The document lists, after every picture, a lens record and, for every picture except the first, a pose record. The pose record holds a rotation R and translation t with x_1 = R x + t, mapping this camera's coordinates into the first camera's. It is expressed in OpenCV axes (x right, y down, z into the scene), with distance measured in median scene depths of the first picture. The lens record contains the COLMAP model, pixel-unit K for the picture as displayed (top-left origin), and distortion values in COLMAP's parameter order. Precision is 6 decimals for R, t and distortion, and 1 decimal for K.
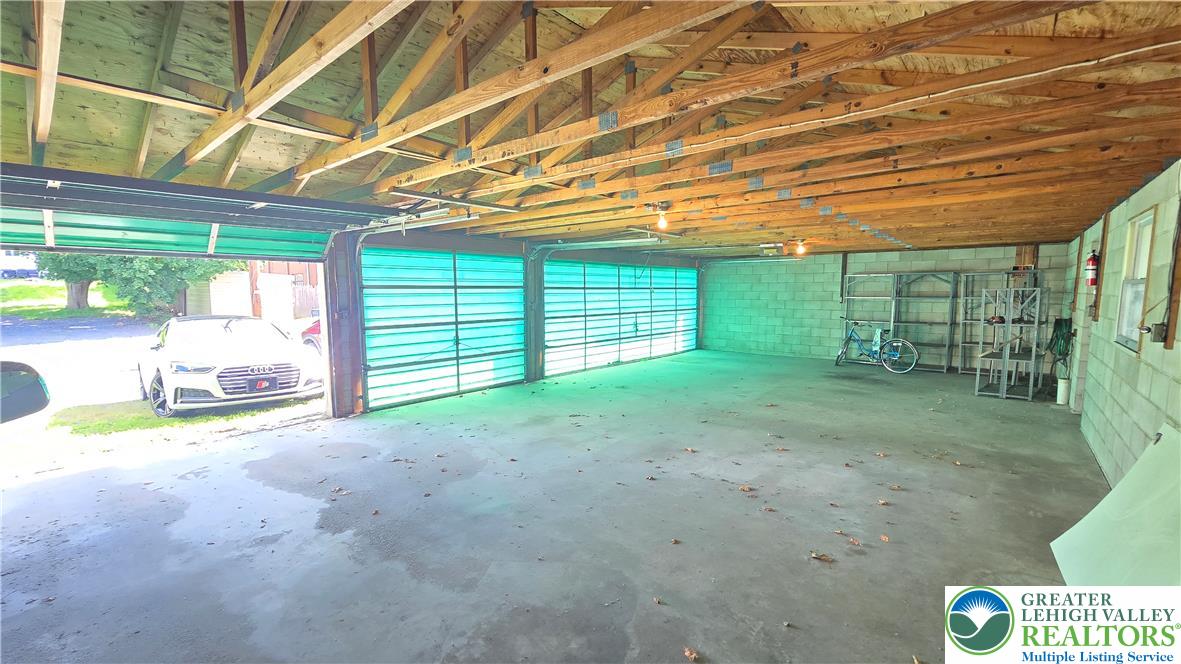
lens RADIAL K [[481.9, 0, 589.8], [0, 481.9, 336.2], [0, 0, 1]] dist [-0.005273, 0.000272]
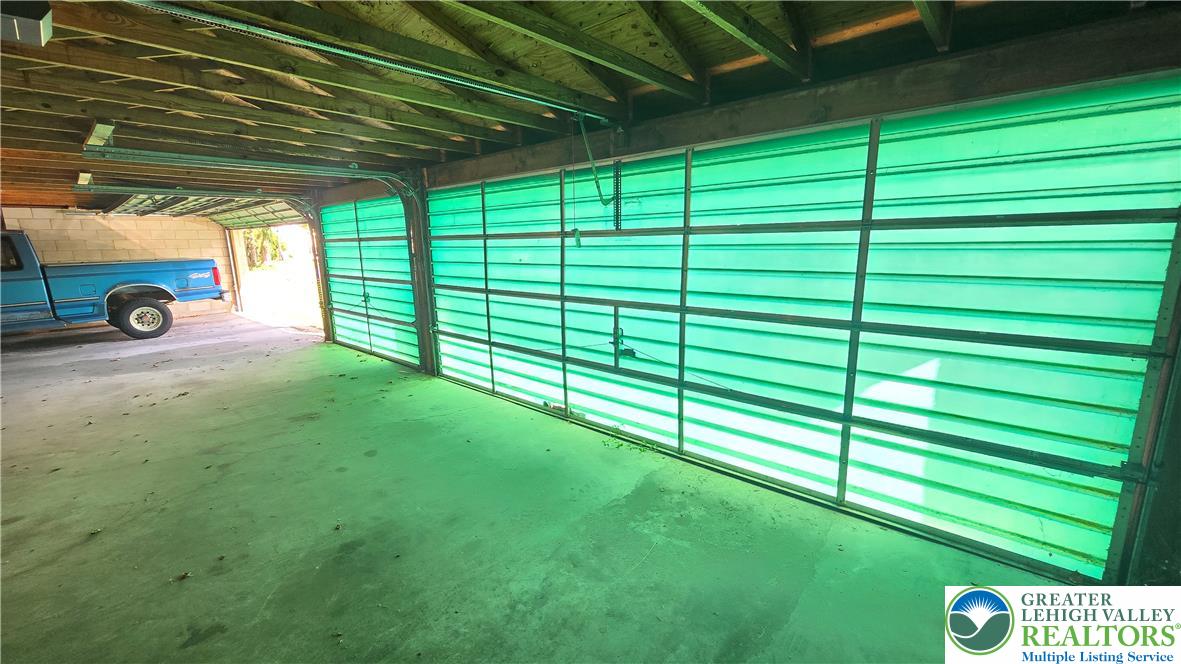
lens RADIAL K [[481.9, 0, 589.3], [0, 481.9, 341.6], [0, 0, 1]] dist [-0.005273, 0.000272]
pose [[-0.018557, 0.198483, -0.979929, 0.562574], [-0.086237, 0.976127, 0.199346, -0.113238], [0.996102, 0.088205, -0.000998, 1.240885]]
